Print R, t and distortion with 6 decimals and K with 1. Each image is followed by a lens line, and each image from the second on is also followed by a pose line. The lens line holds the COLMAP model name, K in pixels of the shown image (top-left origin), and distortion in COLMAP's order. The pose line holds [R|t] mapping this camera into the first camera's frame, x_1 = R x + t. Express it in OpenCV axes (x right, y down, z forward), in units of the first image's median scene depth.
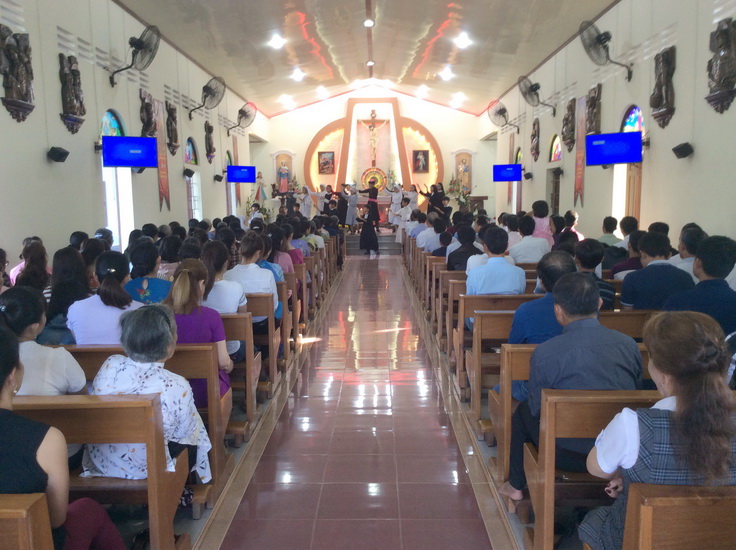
lens RADIAL K [[668.1, 0, 368.8], [0, 668.1, 276.4], [0, 0, 1]] dist [0.112532, -0.227402]
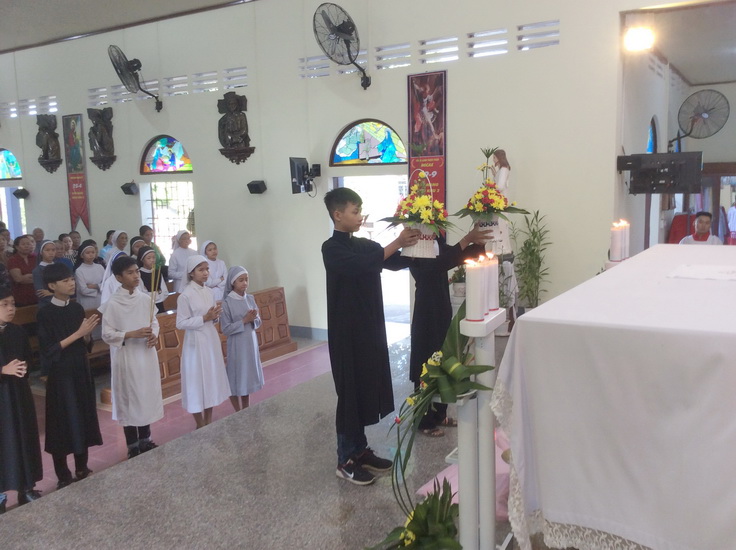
lens RADIAL K [[668.1, 0, 368.8], [0, 668.1, 276.4], [0, 0, 1]] dist [0.112532, -0.227402]
pose [[-0.511237, 0.135592, -0.848677, 0.141322], [-0.067562, 0.978080, 0.196966, -0.127109], [0.856780, 0.158034, -0.490869, 0.913154]]
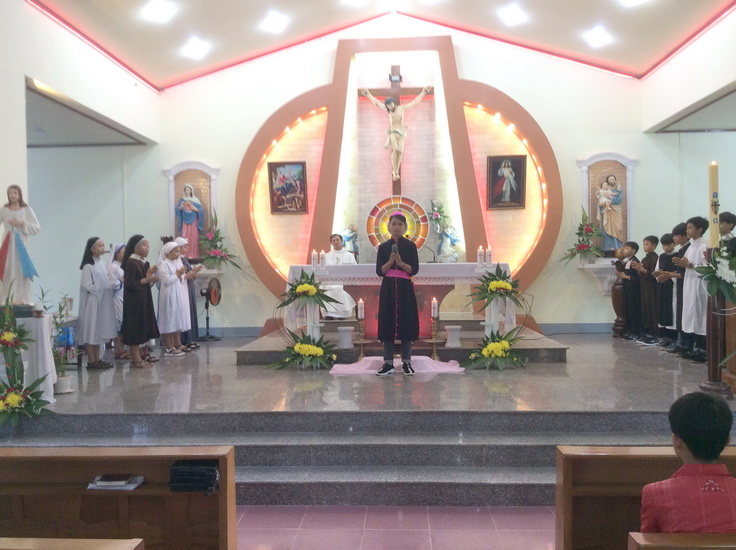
lens RADIAL K [[675.1, 0, 369.2], [0, 675.1, 274.3], [0, 0, 1]] dist [0.130932, -0.259819]
pose [[0.999301, -0.005776, -0.036943, 0.005404], [0.001962, 0.994737, -0.102440, -0.069182], [0.037340, 0.102296, 0.994053, 0.576925]]
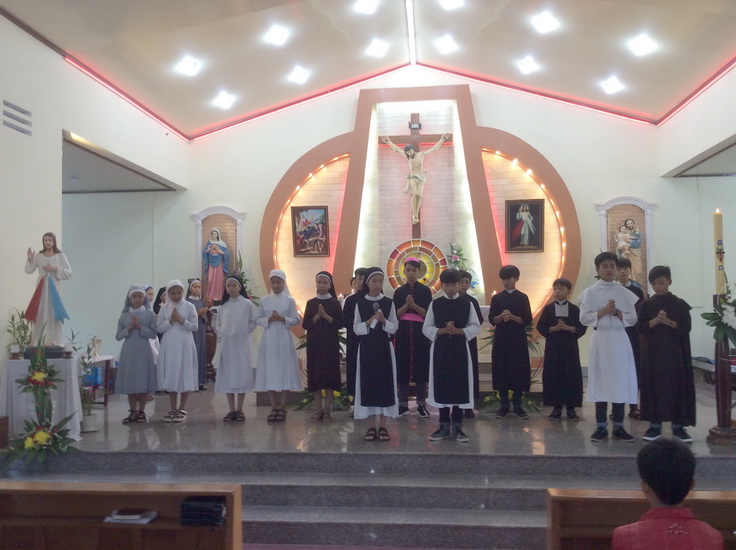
lens RADIAL K [[678.4, 0, 368.4], [0, 678.4, 272.4], [0, 0, 1]] dist [0.122434, -0.245929]
pose [[0.996806, -0.006381, -0.079607, 0.011385], [-0.006601, 0.986809, -0.161757, -0.069986], [0.079589, 0.161765, 0.983614, 0.567416]]
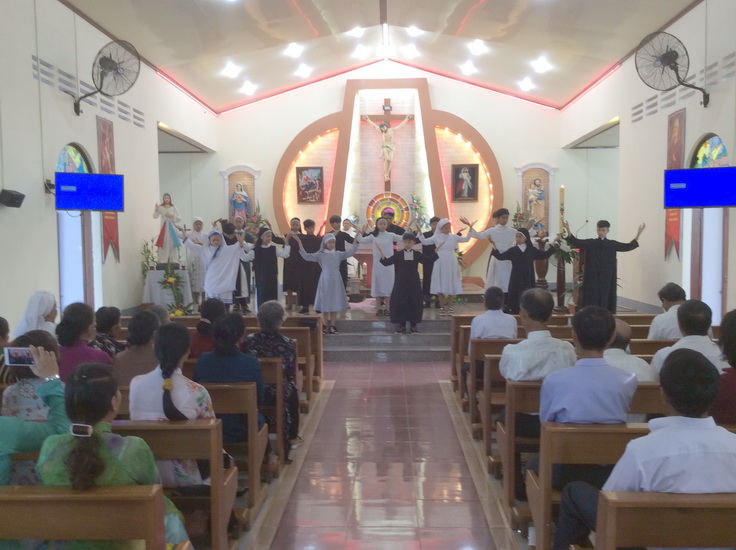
lens RADIAL K [[675.1, 0, 369.2], [0, 675.1, 274.3], [0, 0, 1]] dist [0.130932, -0.259819]
pose [[0.999807, 0.002197, -0.019518, 0.002829], [-0.003456, 0.997899, -0.064694, -0.049224], [0.019335, 0.064749, 0.997714, 0.394678]]
